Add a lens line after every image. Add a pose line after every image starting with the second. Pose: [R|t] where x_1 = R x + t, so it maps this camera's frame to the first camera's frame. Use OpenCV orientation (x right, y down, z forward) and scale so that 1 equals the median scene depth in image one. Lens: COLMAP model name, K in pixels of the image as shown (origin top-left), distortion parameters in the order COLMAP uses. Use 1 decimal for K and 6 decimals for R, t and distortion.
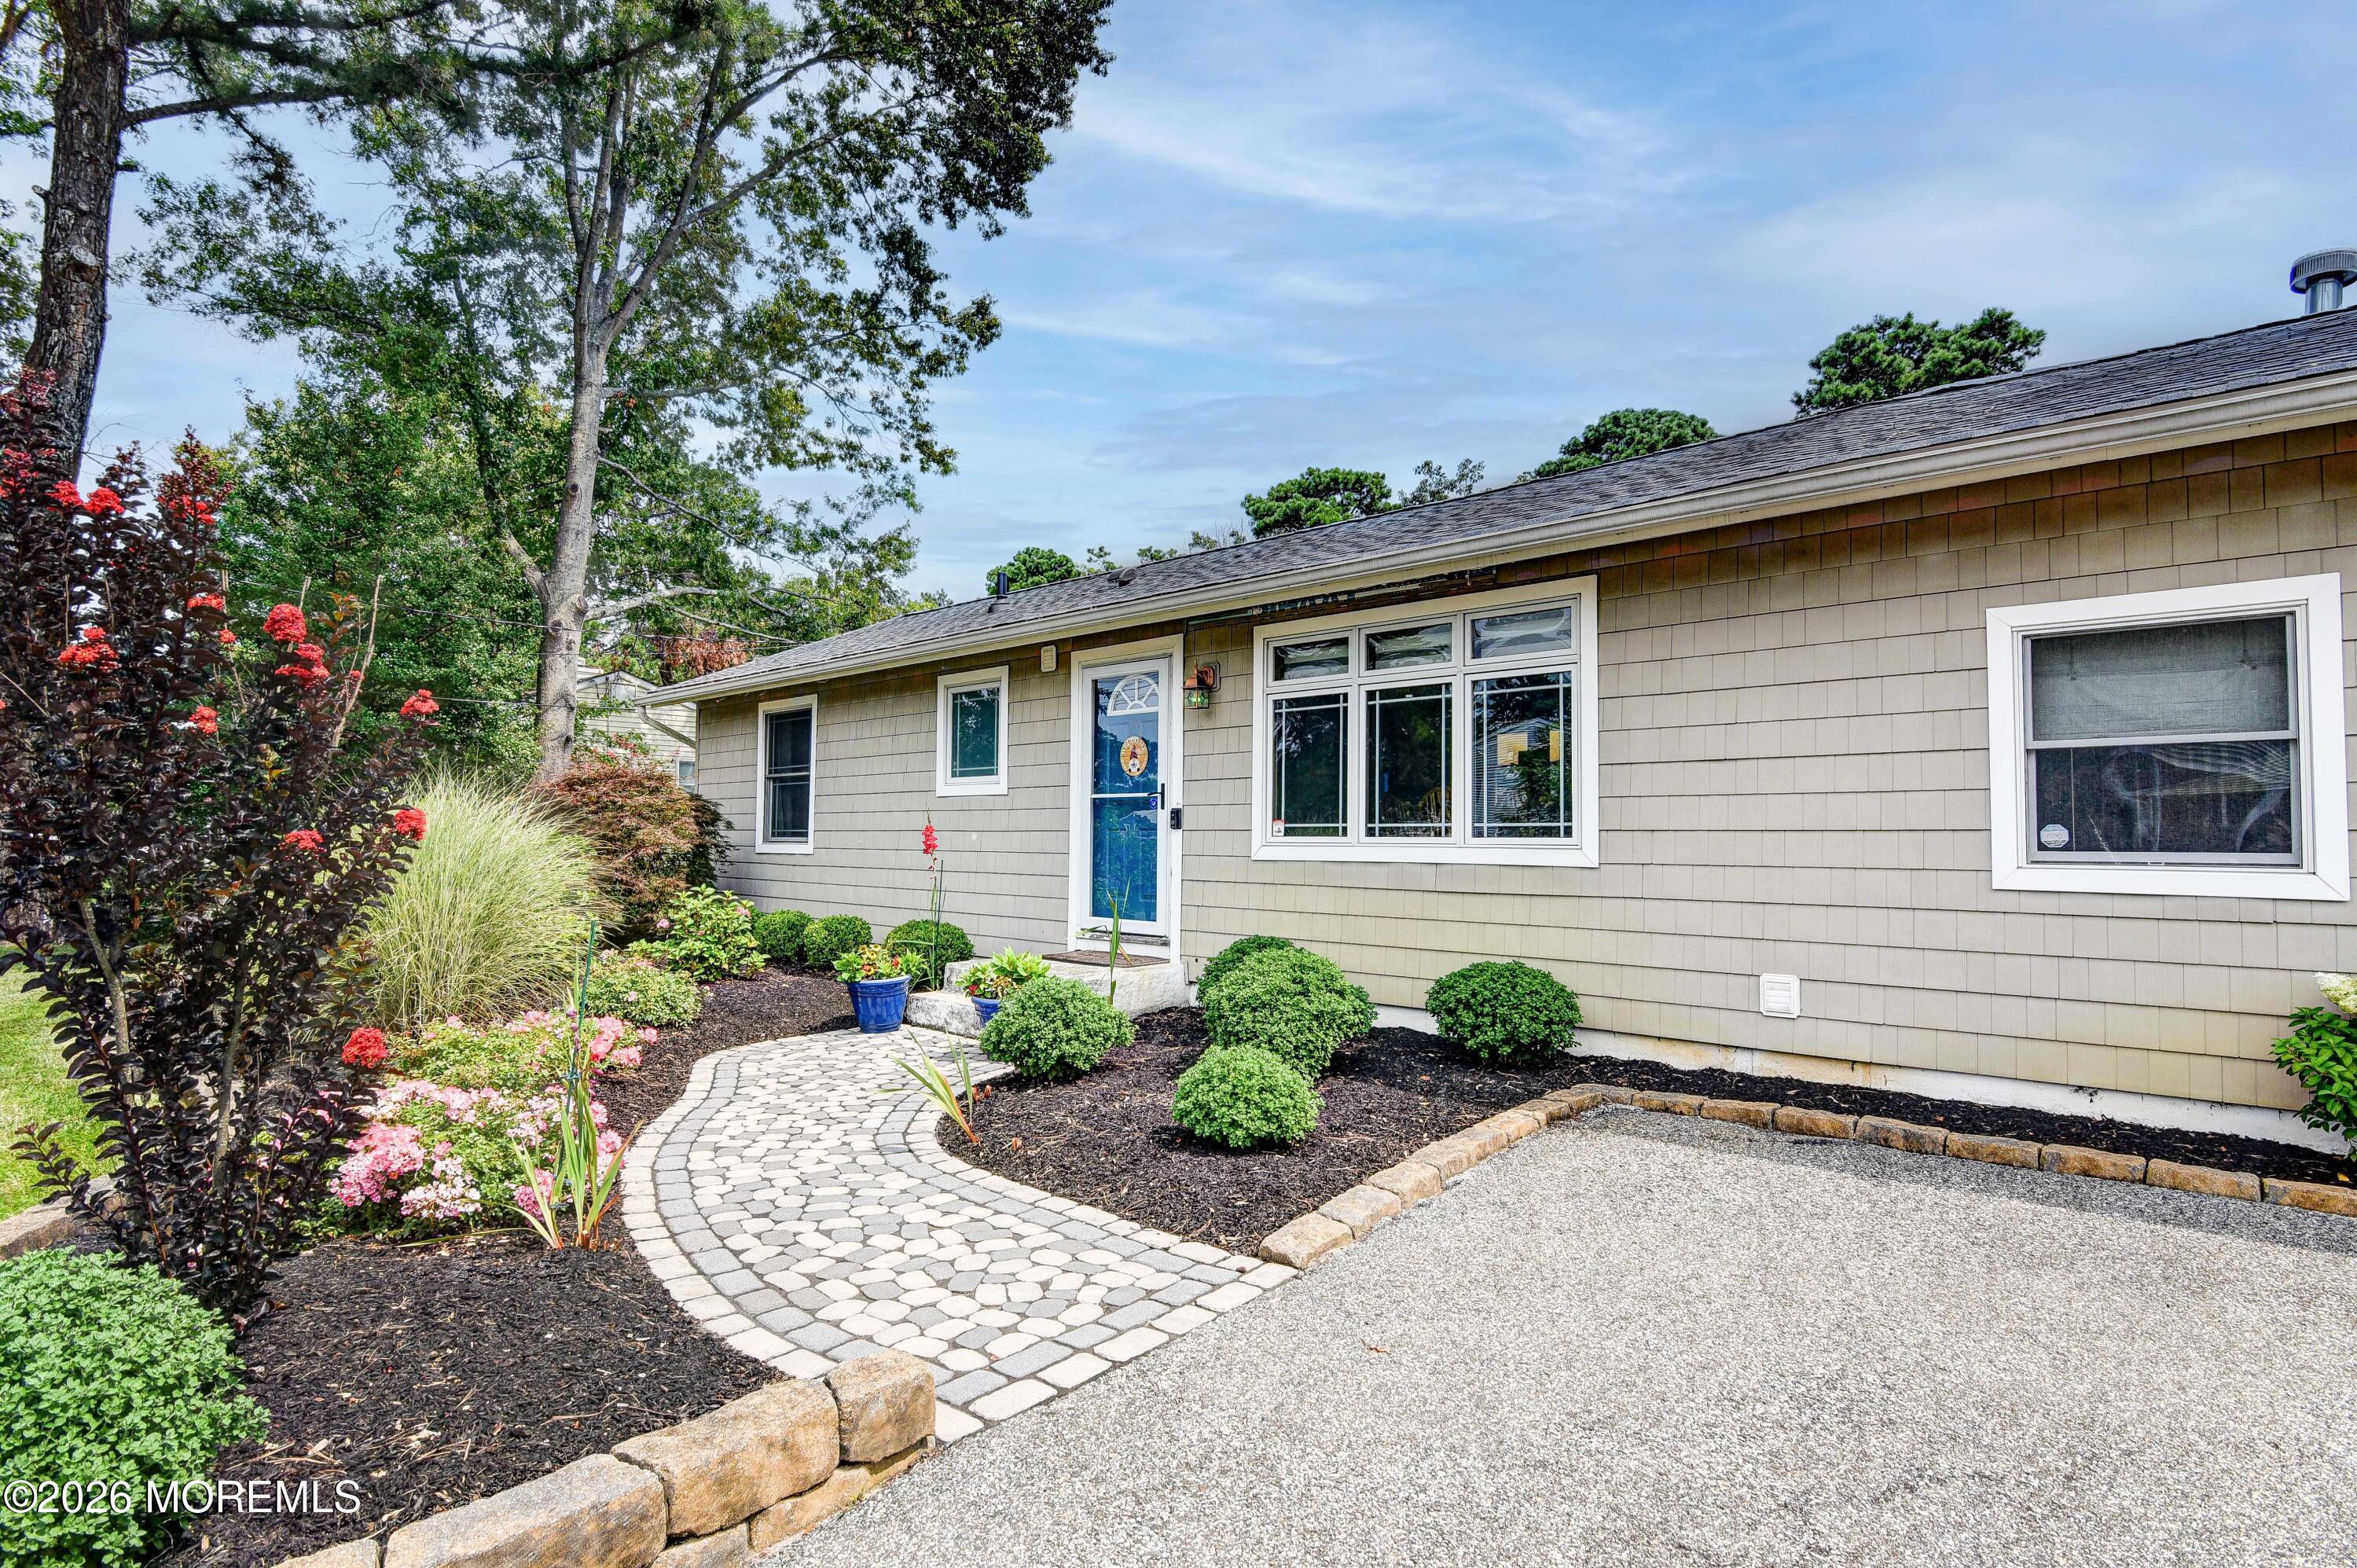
lens RADIAL K [[1149.6, 0, 1176.7], [0, 1149.6, 798.2], [0, 0, 1]] dist [-0.018279, -0.000924]
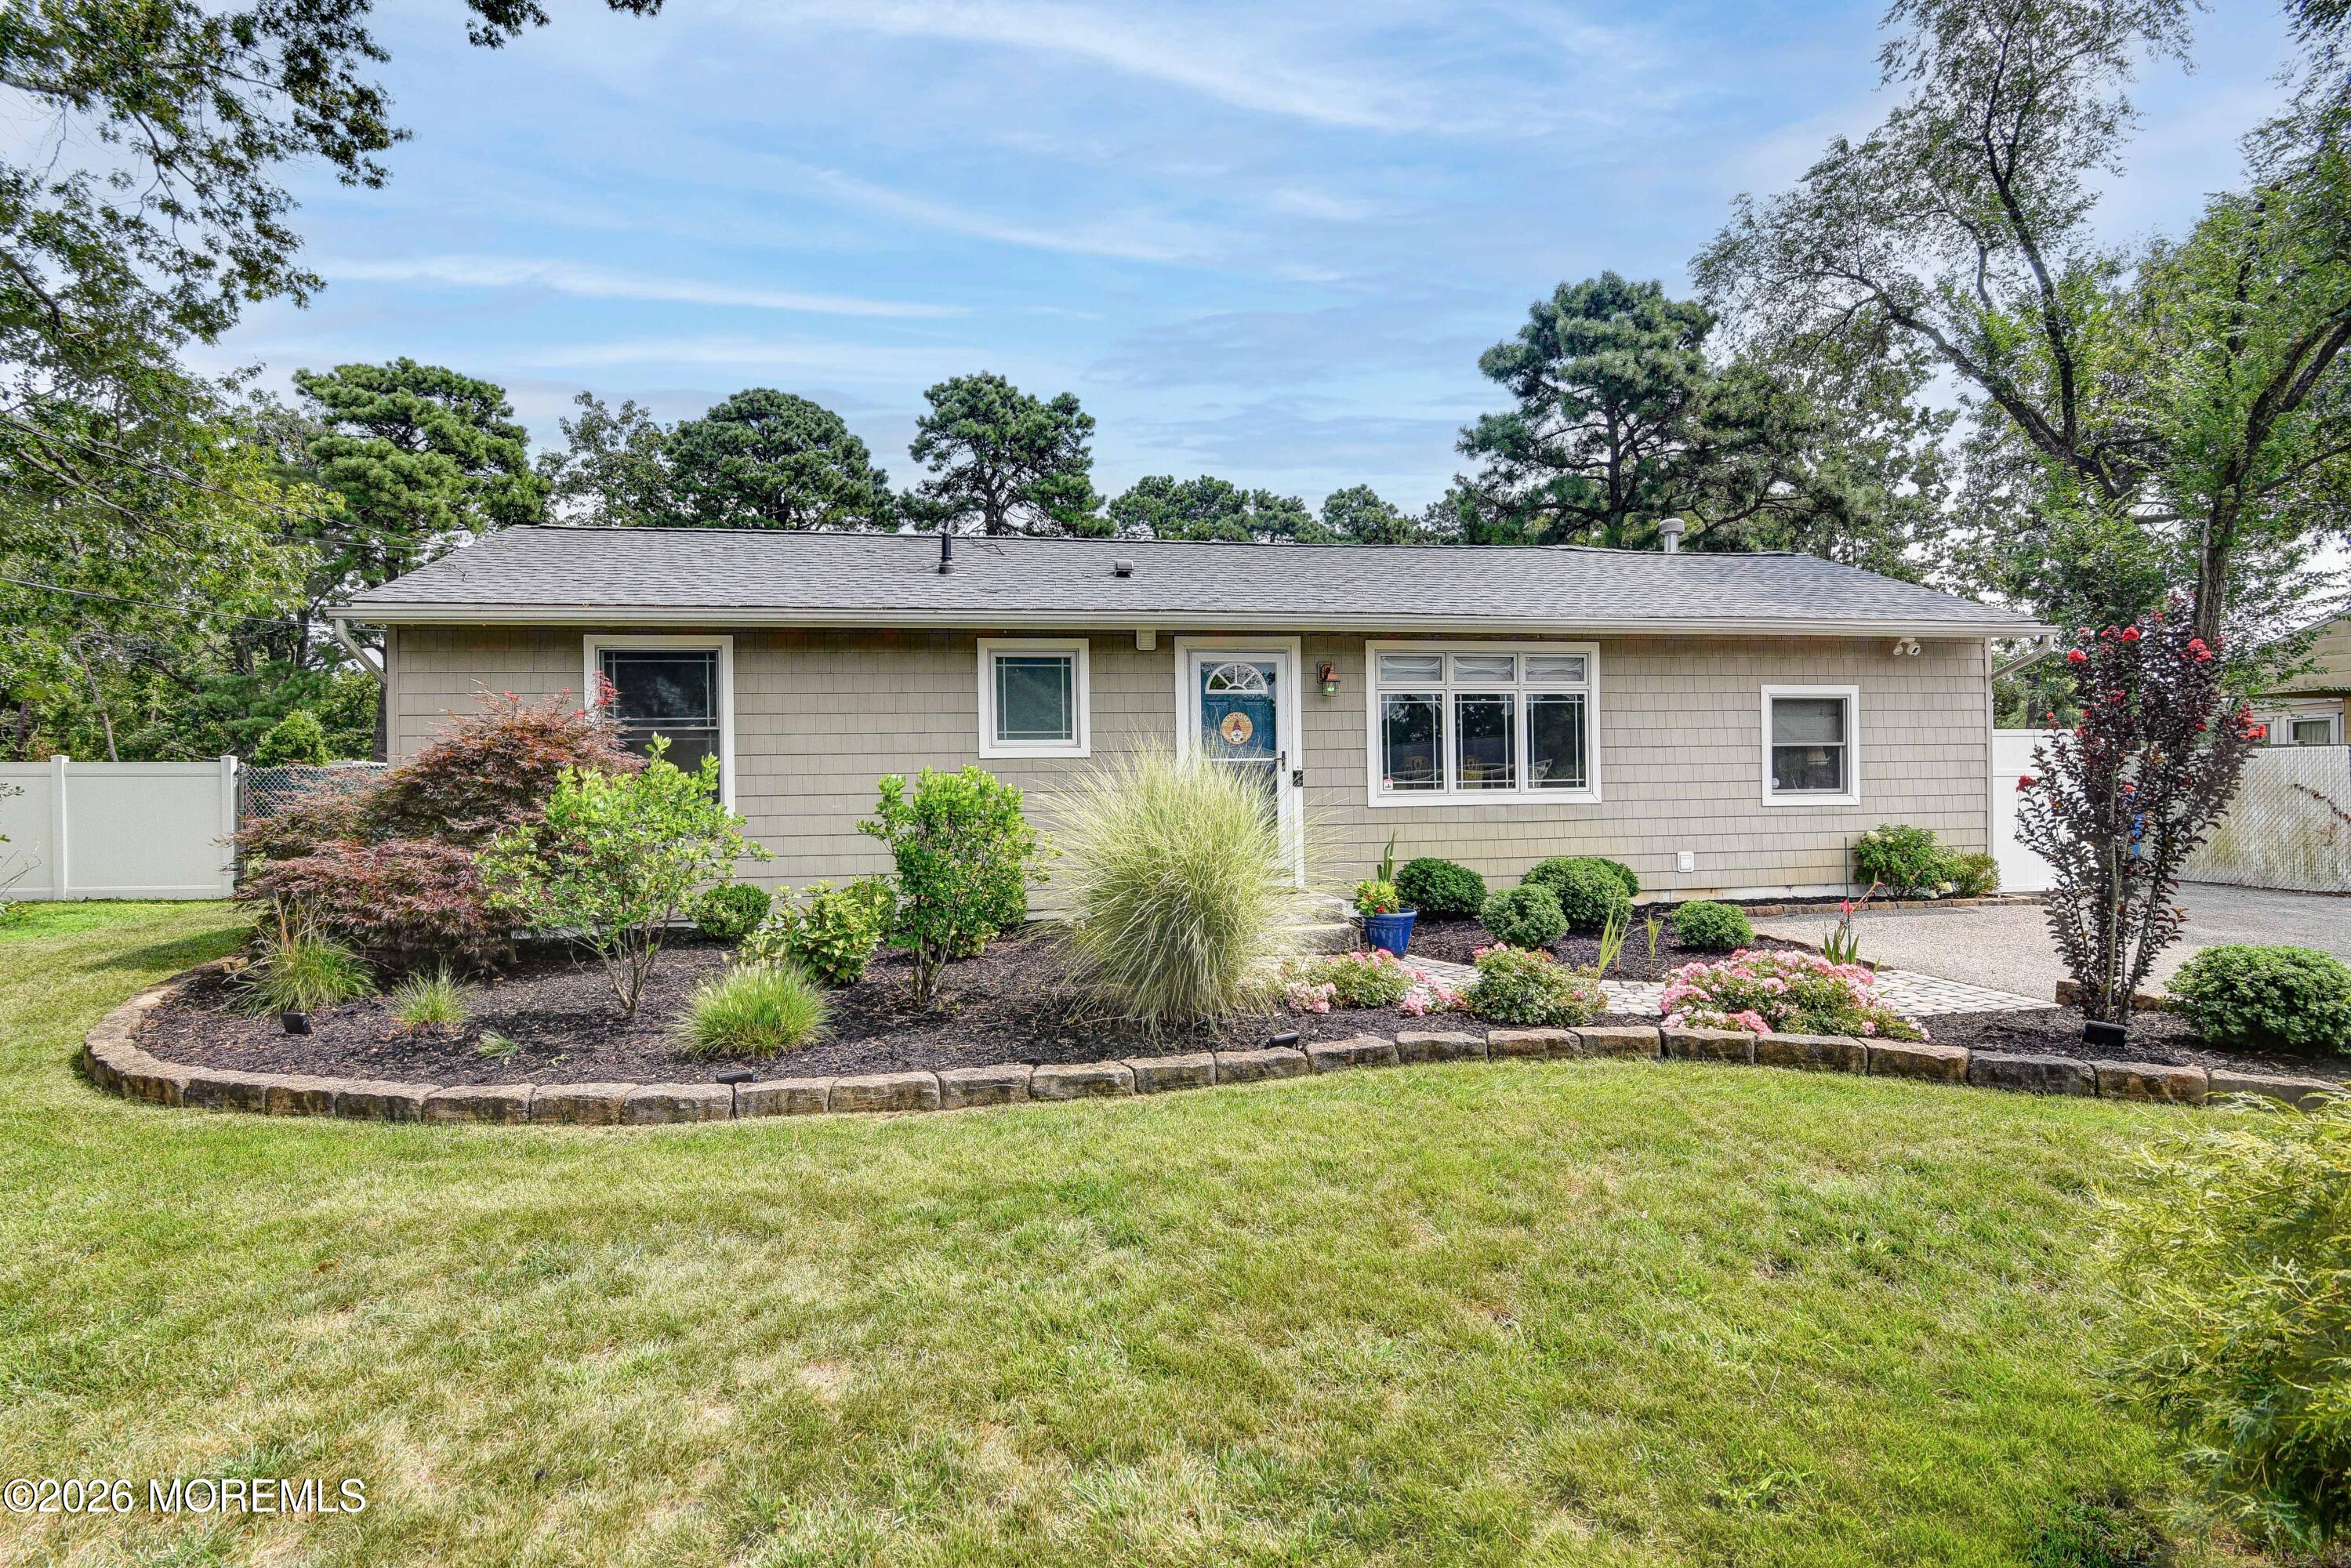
lens RADIAL K [[1146.7, 0, 1159.7], [0, 1146.7, 776.6], [0, 0, 1]] dist [-0.018279, -0.000924]
pose [[0.614030, -0.005878, 0.789261, -1.094025], [-0.008397, 0.999867, 0.013979, -0.001055], [-0.789238, -0.015211, 0.613899, 0.319490]]
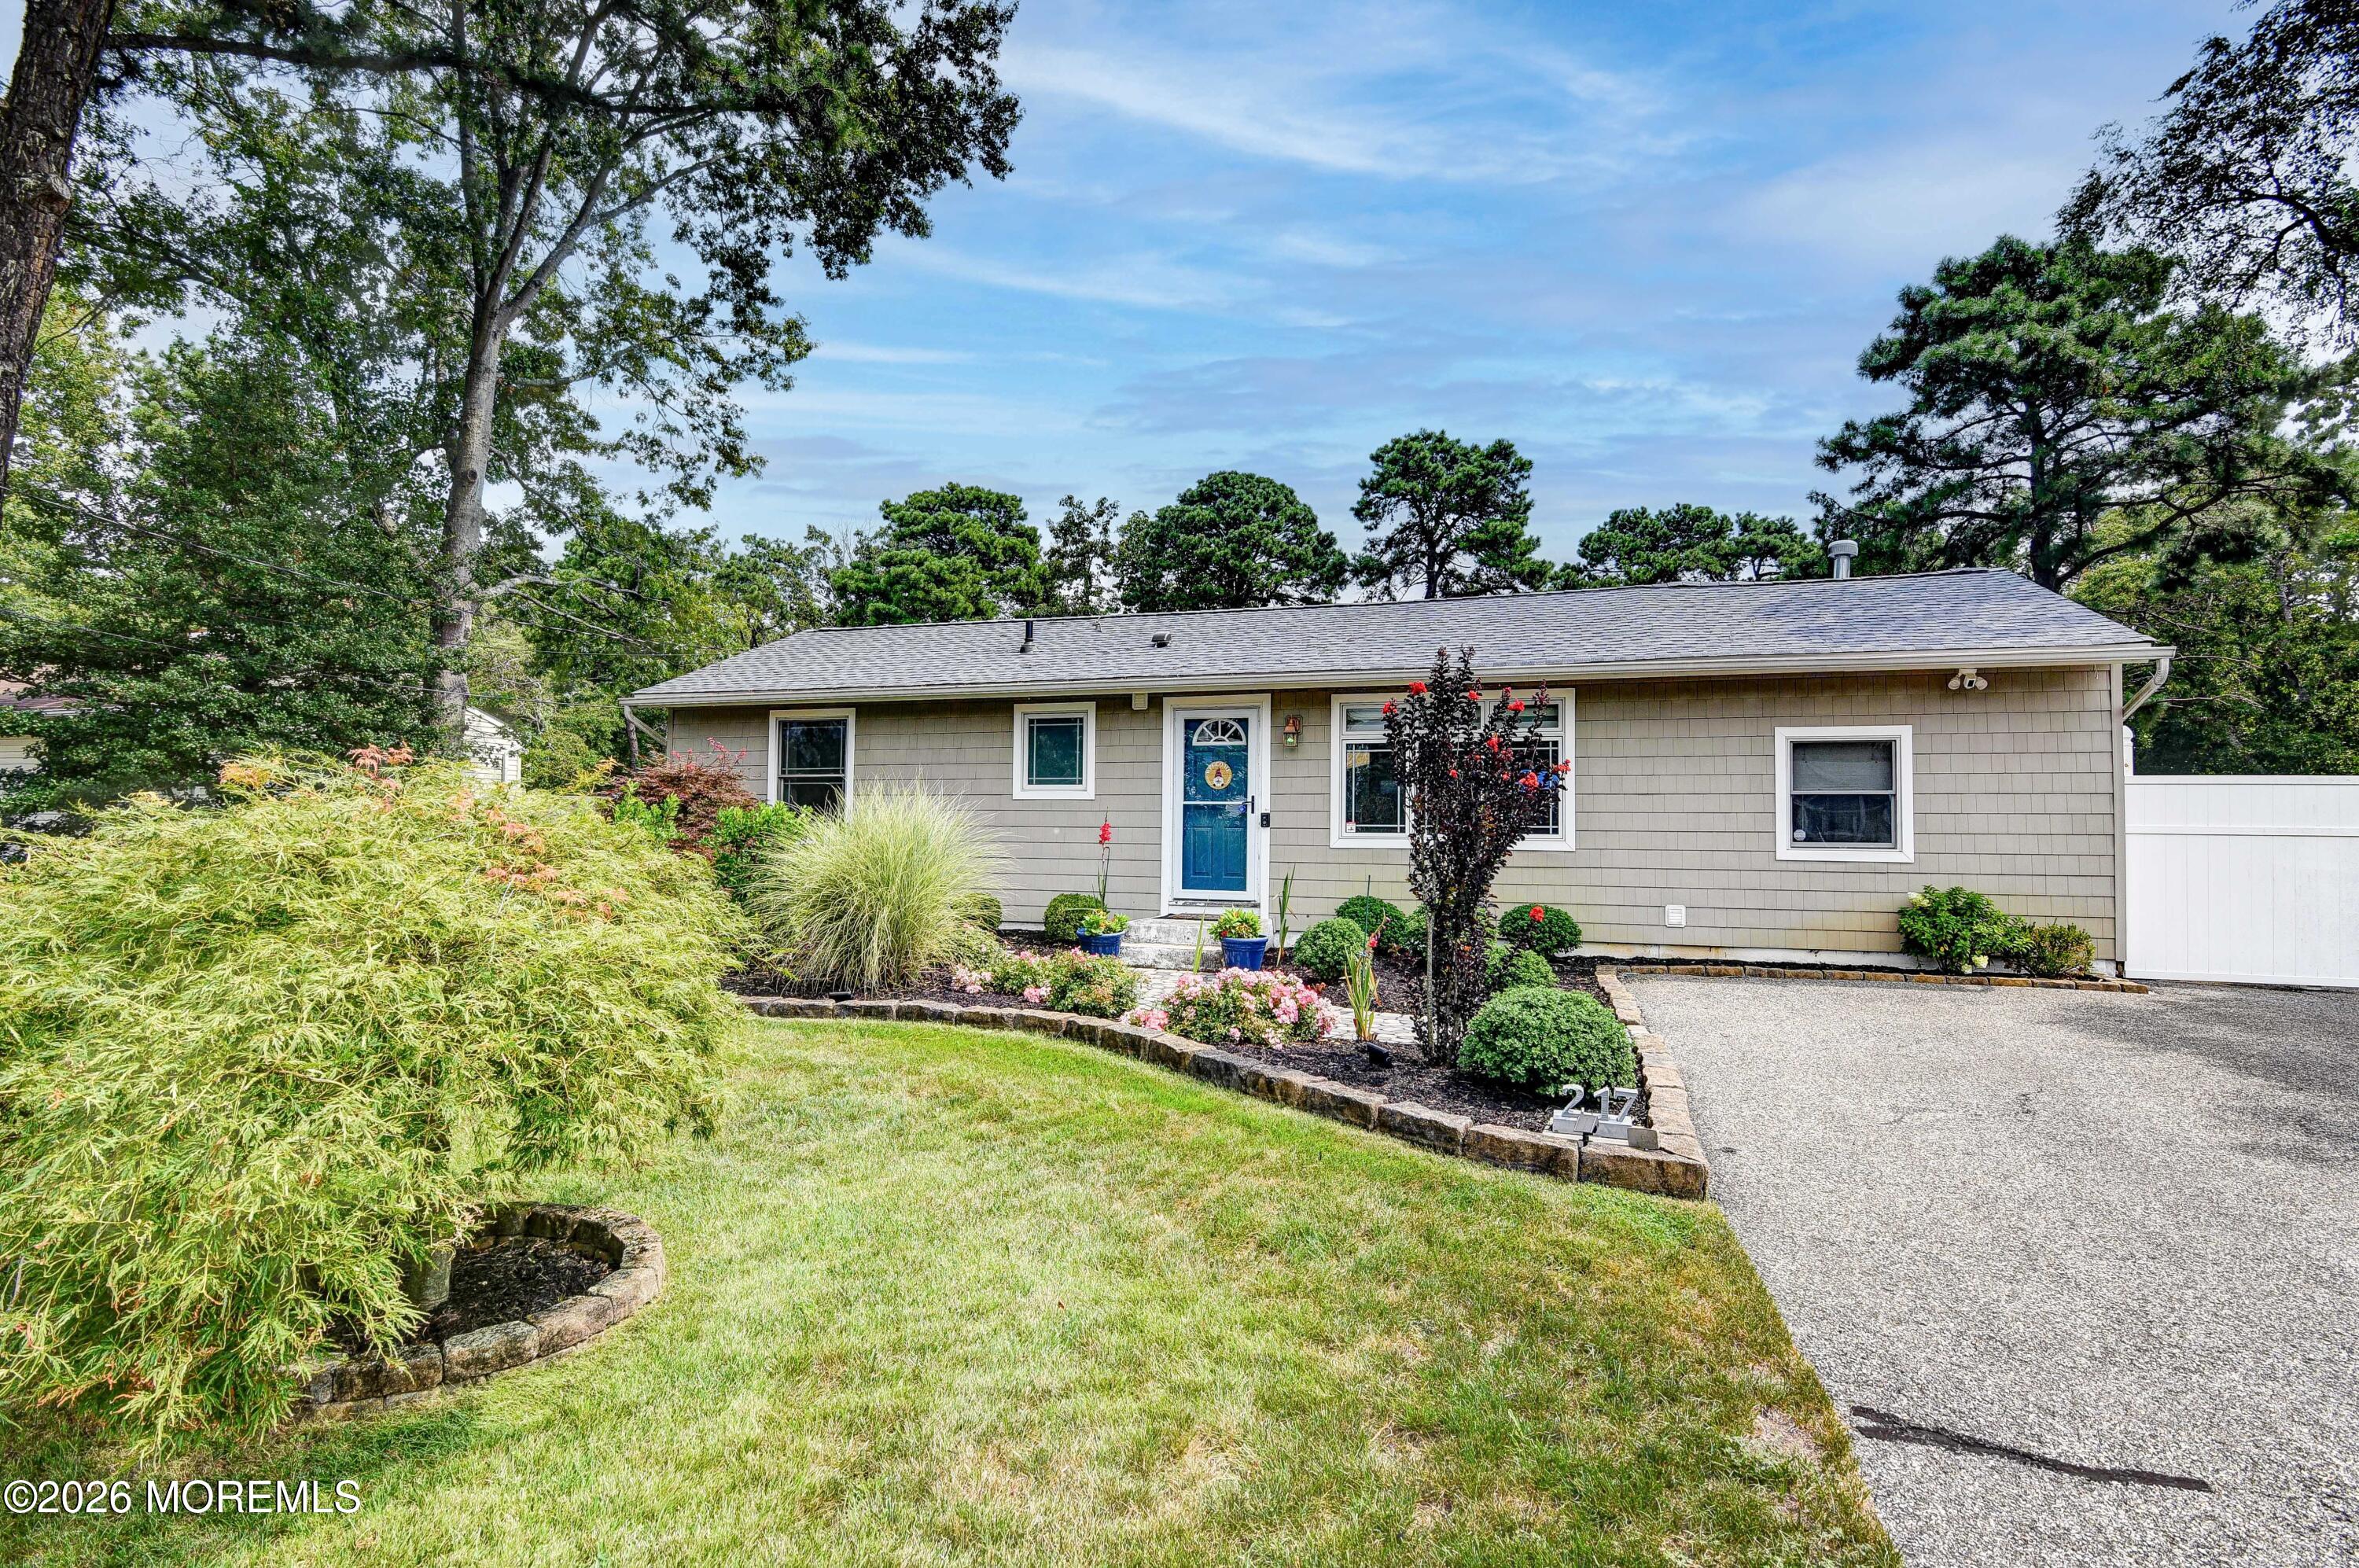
lens RADIAL K [[1150.6, 0, 1185.4], [0, 1150.6, 790.5], [0, 0, 1]] dist [-0.018279, -0.000924]
pose [[0.907697, 0.020821, 0.419110, -0.689252], [-0.019686, 0.999781, -0.007033, -0.007350], [-0.419165, -0.001867, 0.907908, -0.276992]]
